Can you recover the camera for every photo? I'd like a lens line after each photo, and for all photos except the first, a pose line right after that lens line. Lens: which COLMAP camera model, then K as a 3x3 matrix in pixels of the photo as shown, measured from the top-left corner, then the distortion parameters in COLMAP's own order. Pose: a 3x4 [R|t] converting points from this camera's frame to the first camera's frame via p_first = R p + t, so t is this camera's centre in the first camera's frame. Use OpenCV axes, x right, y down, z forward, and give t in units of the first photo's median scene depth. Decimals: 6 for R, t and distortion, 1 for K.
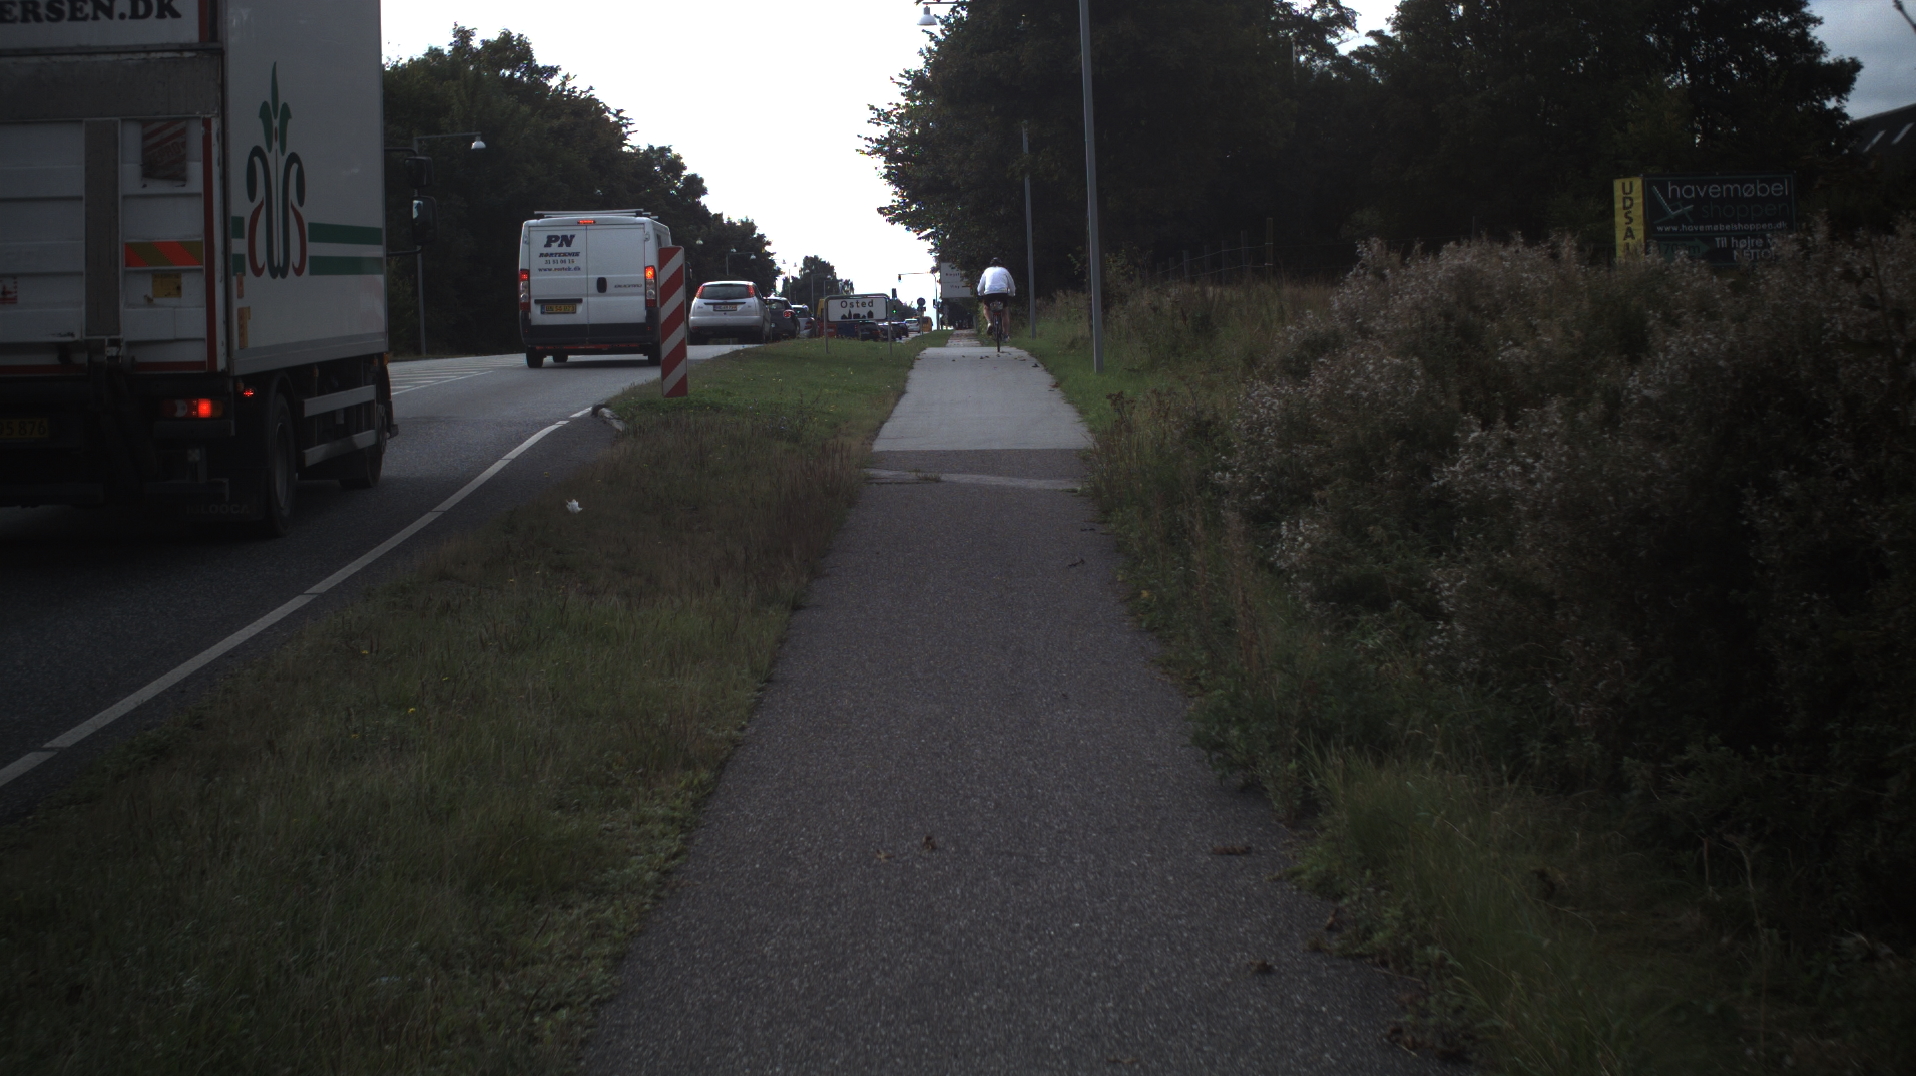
lens RADIAL K [[3932.9, 0, 958.0], [0, 3932.9, 538.0], [0, 0, 1]] dist [-0.270966, -0.018856]
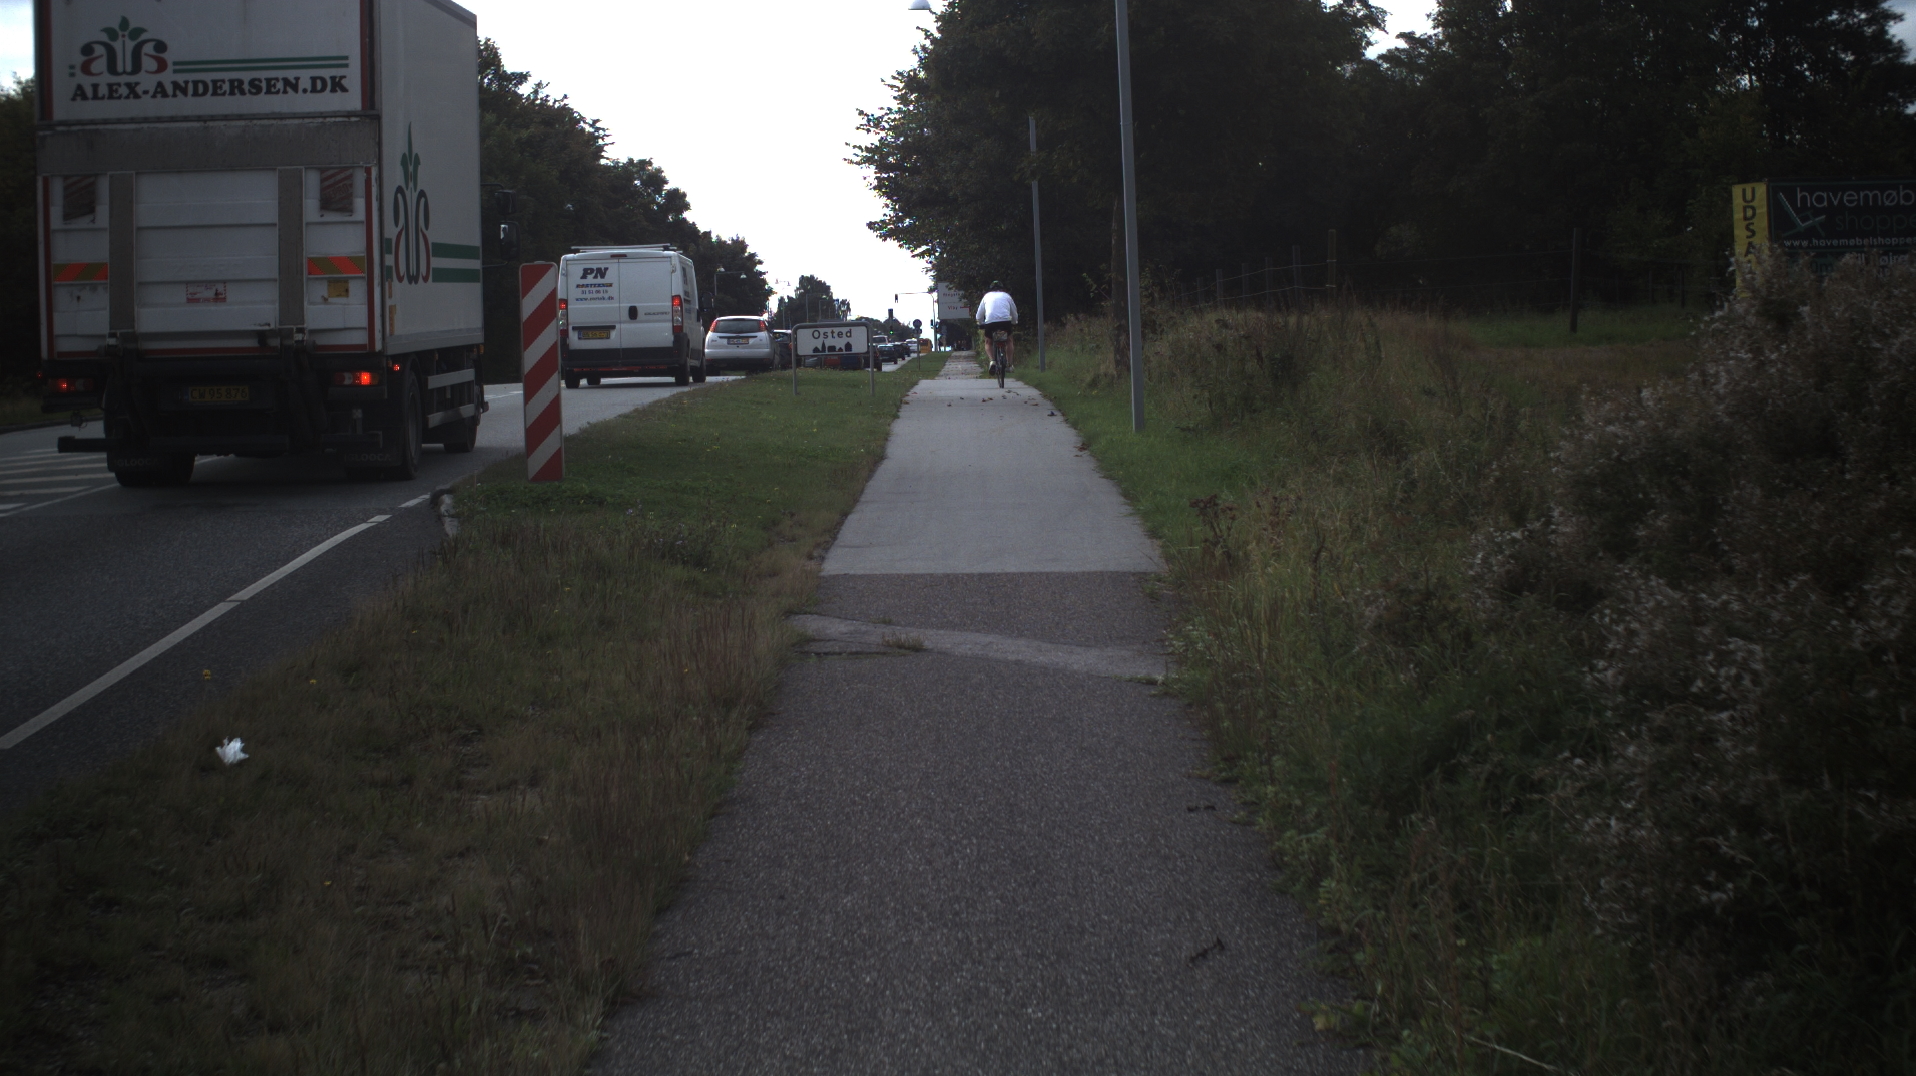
lens RADIAL K [[3932.9, 0, 958.0], [0, 3932.9, 538.0], [0, 0, 1]] dist [-0.270966, -0.018856]
pose [[1.000000, -0.000312, 0.000356, 0.000163], [0.000314, 0.999988, -0.004909, -0.006481], [-0.000354, 0.004909, 0.999988, 0.089943]]
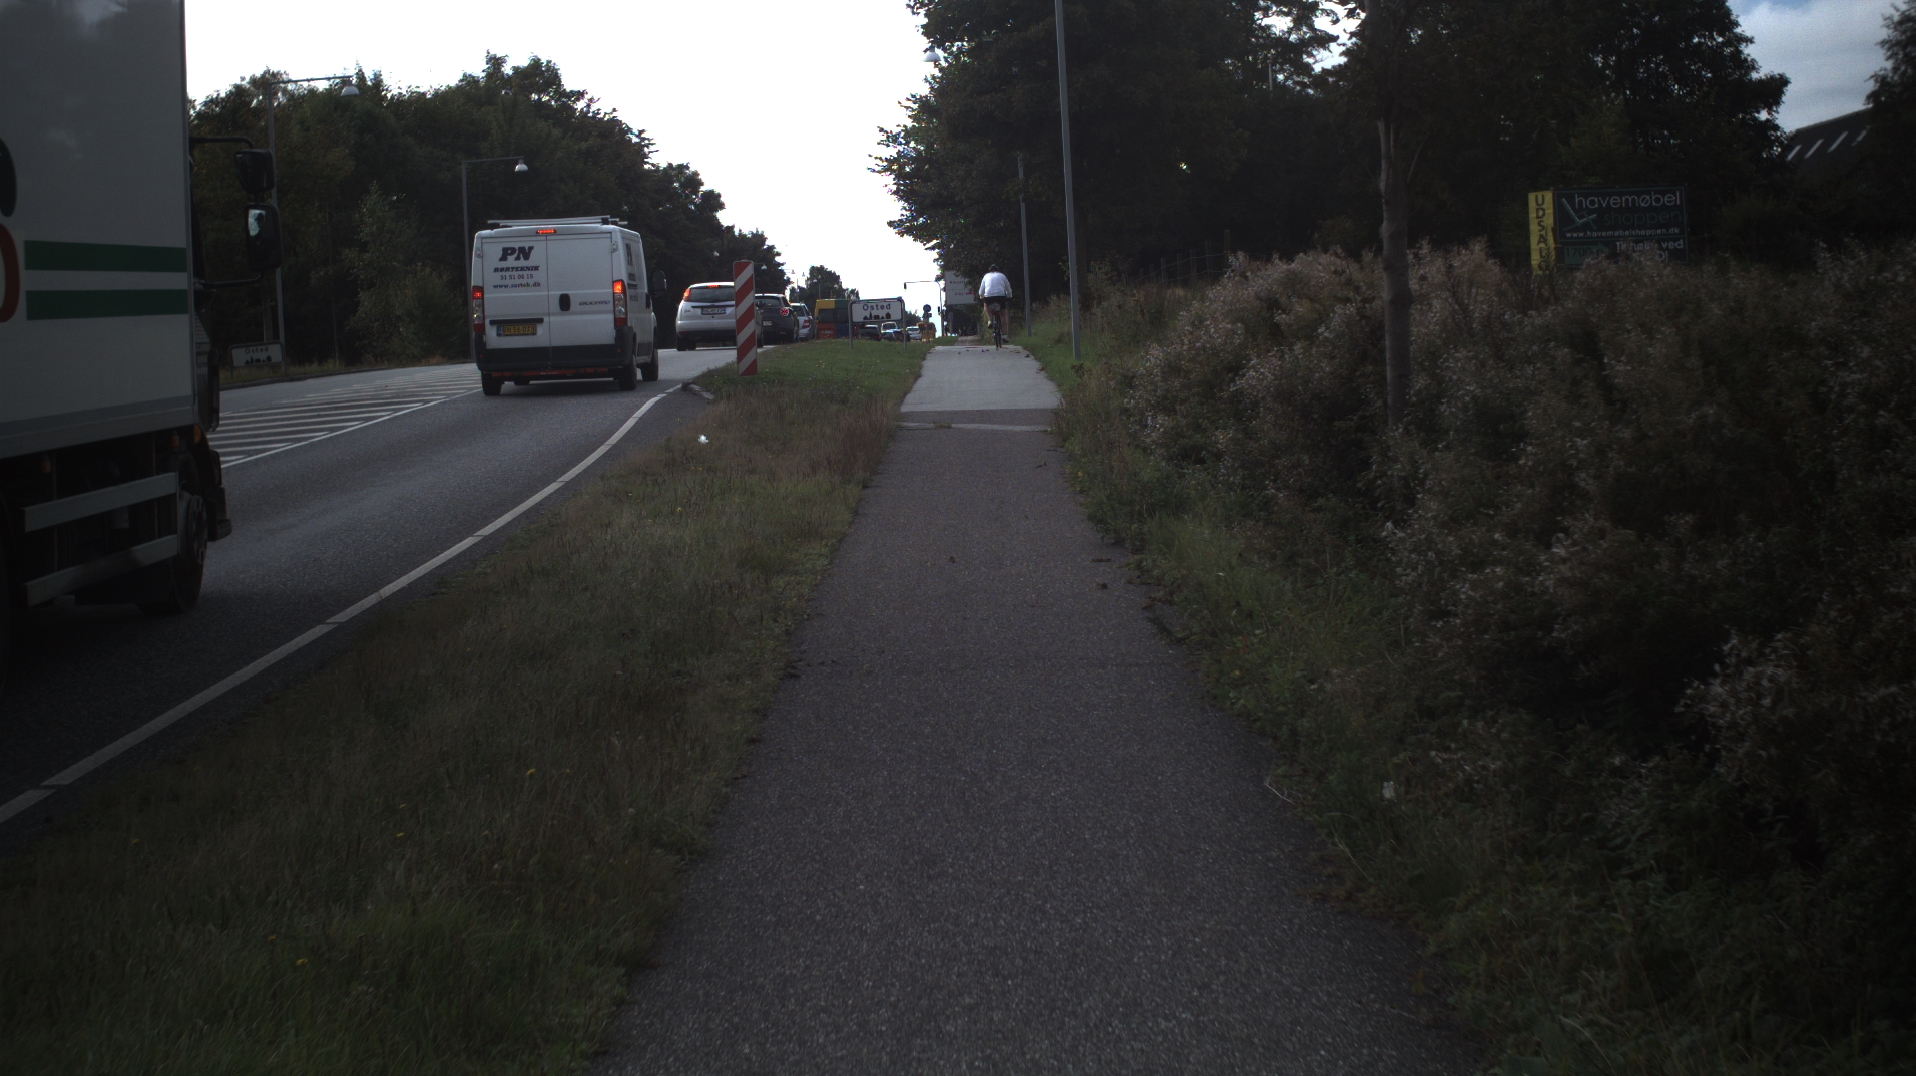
lens RADIAL K [[3932.9, 0, 958.0], [0, 3932.9, 538.0], [0, 0, 1]] dist [-0.270966, -0.018856]
pose [[0.999945, -0.010397, -0.001621, -0.000070], [0.010393, 0.999944, -0.002090, 0.006280], [0.001643, 0.002073, 0.999997, -0.089936]]
